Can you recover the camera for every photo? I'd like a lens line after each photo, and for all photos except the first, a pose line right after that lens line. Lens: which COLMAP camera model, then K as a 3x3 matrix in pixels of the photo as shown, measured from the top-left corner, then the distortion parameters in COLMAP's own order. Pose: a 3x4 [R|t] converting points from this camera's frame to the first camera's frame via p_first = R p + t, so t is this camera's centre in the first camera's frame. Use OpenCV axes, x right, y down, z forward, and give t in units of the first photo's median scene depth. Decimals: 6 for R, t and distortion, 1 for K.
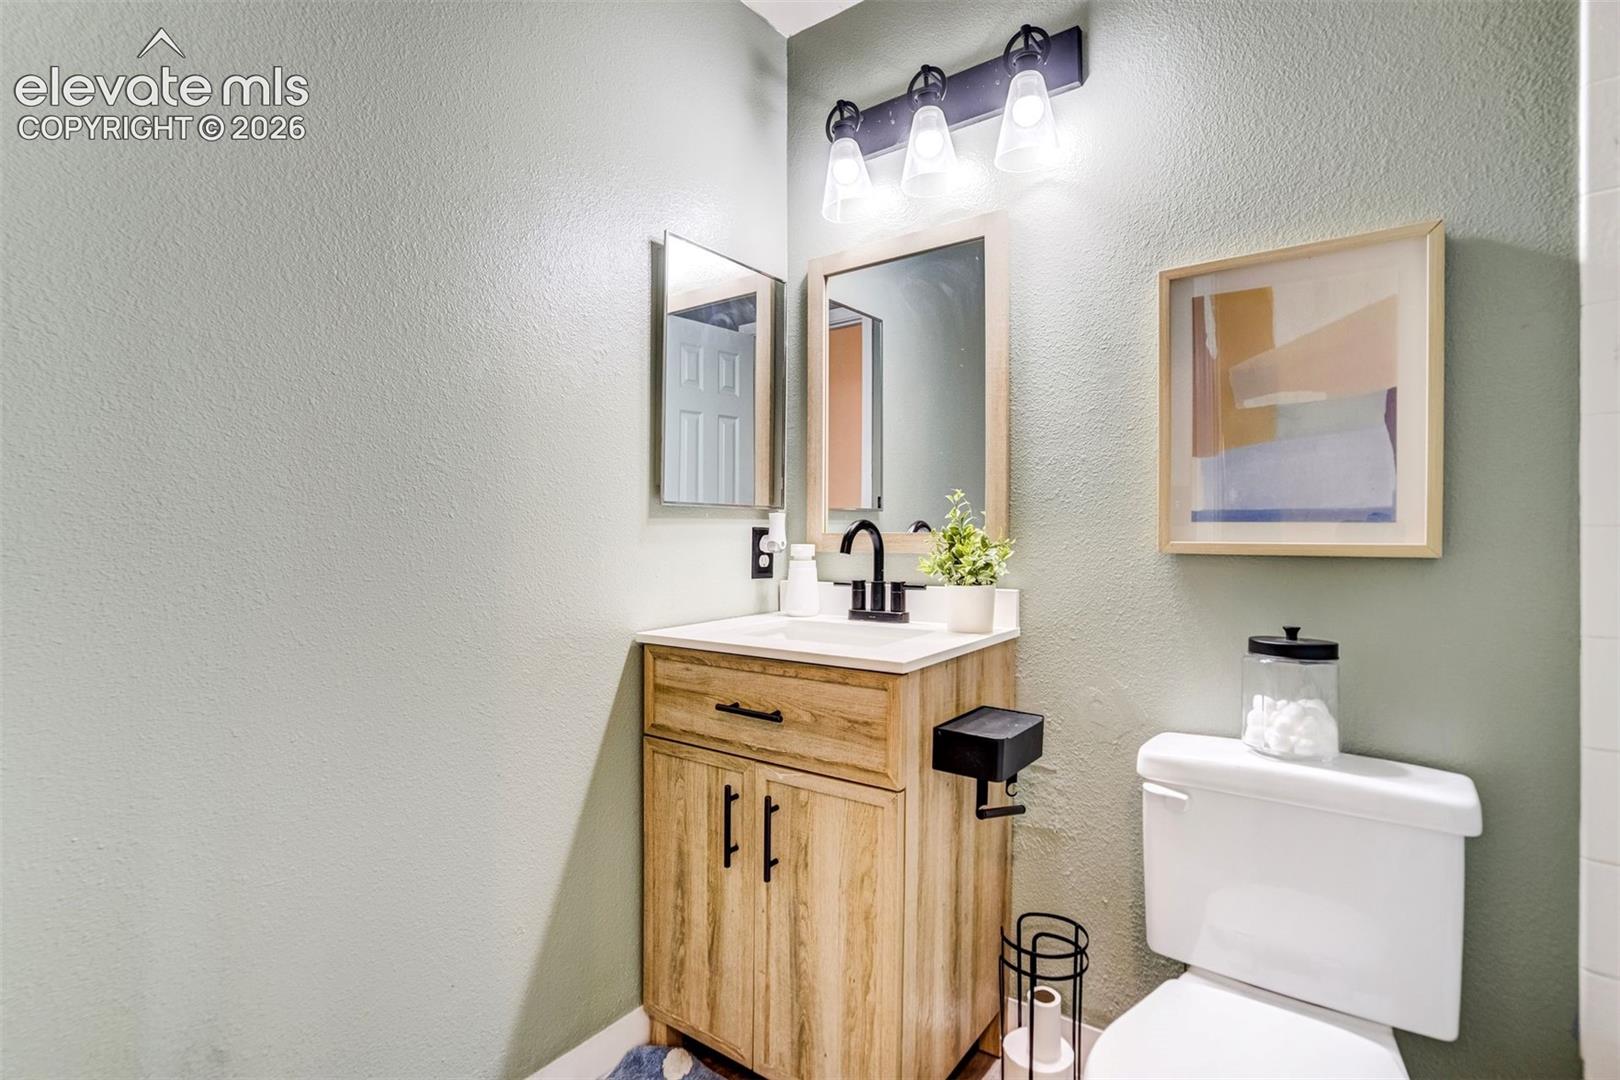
lens RADIAL K [[761.7, 0, 810.0], [0, 761.7, 540.0], [0, 0, 1]] dist [-0.025318, 0.024453]
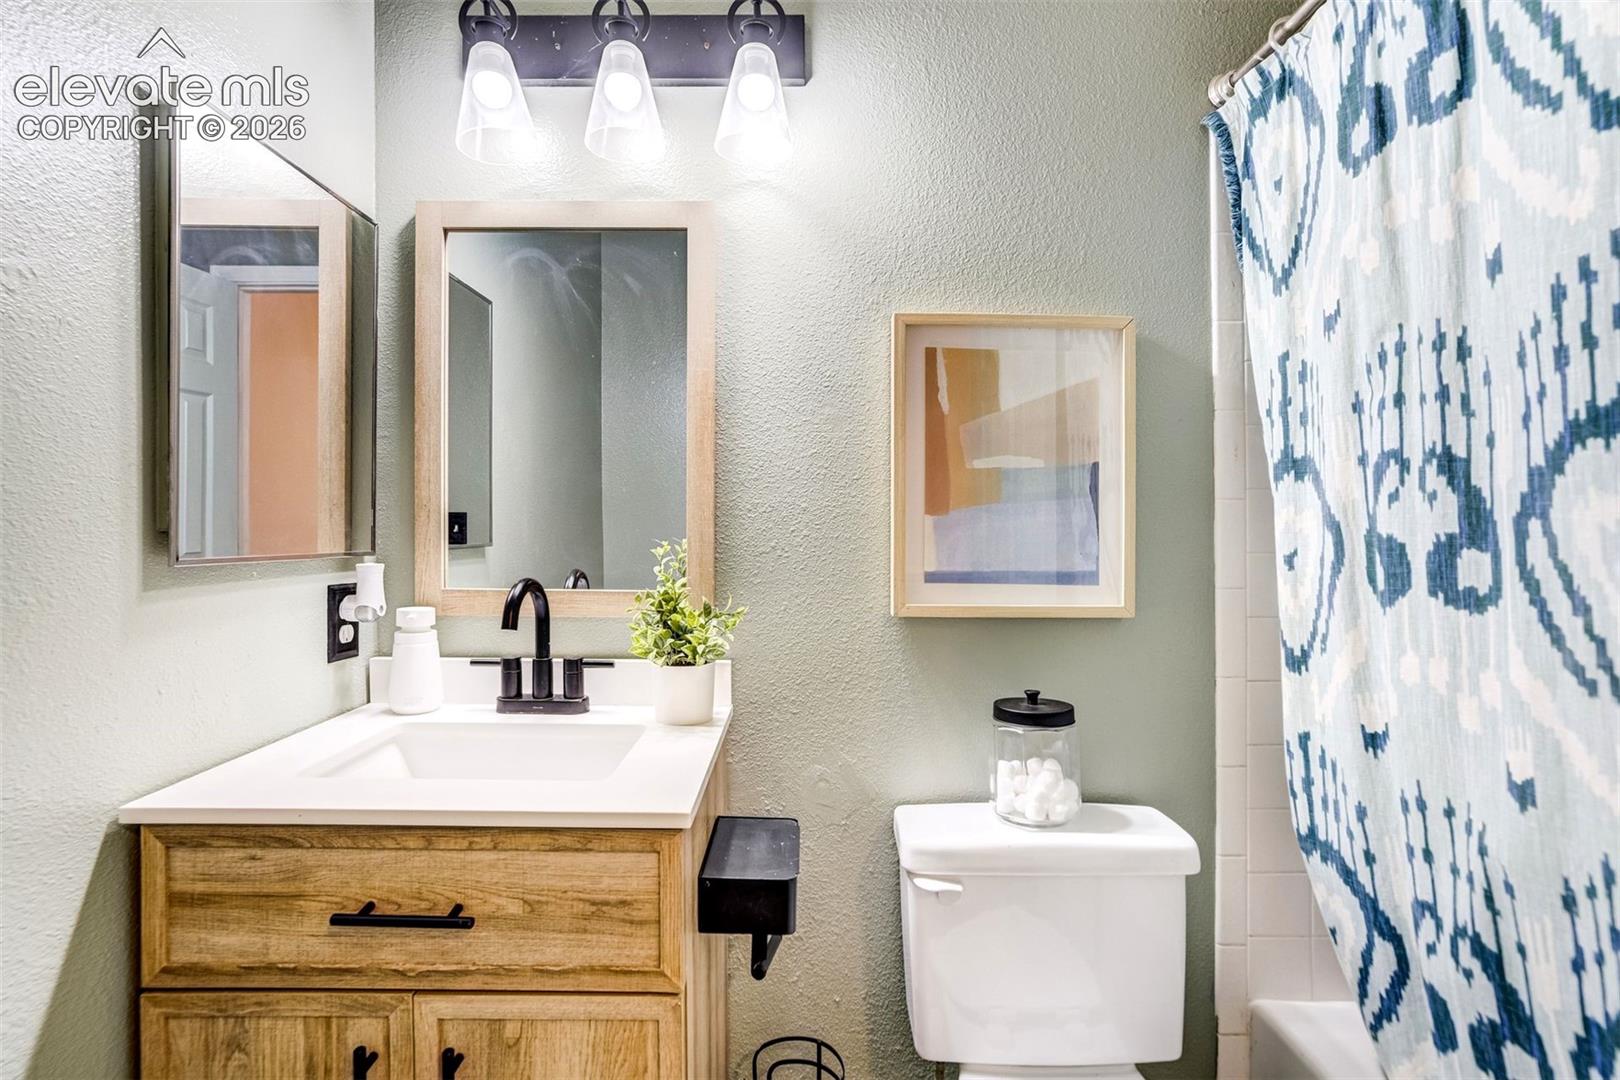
lens RADIAL K [[752.9, 0, 810.0], [0, 752.9, 540.0], [0, 0, 1]] dist [-0.031609, 0.022804]
pose [[0.802920, -0.006370, 0.596052, -0.162998], [0.001957, 0.999966, 0.008050, -0.079195], [-0.596083, -0.005298, 0.802905, 0.302849]]
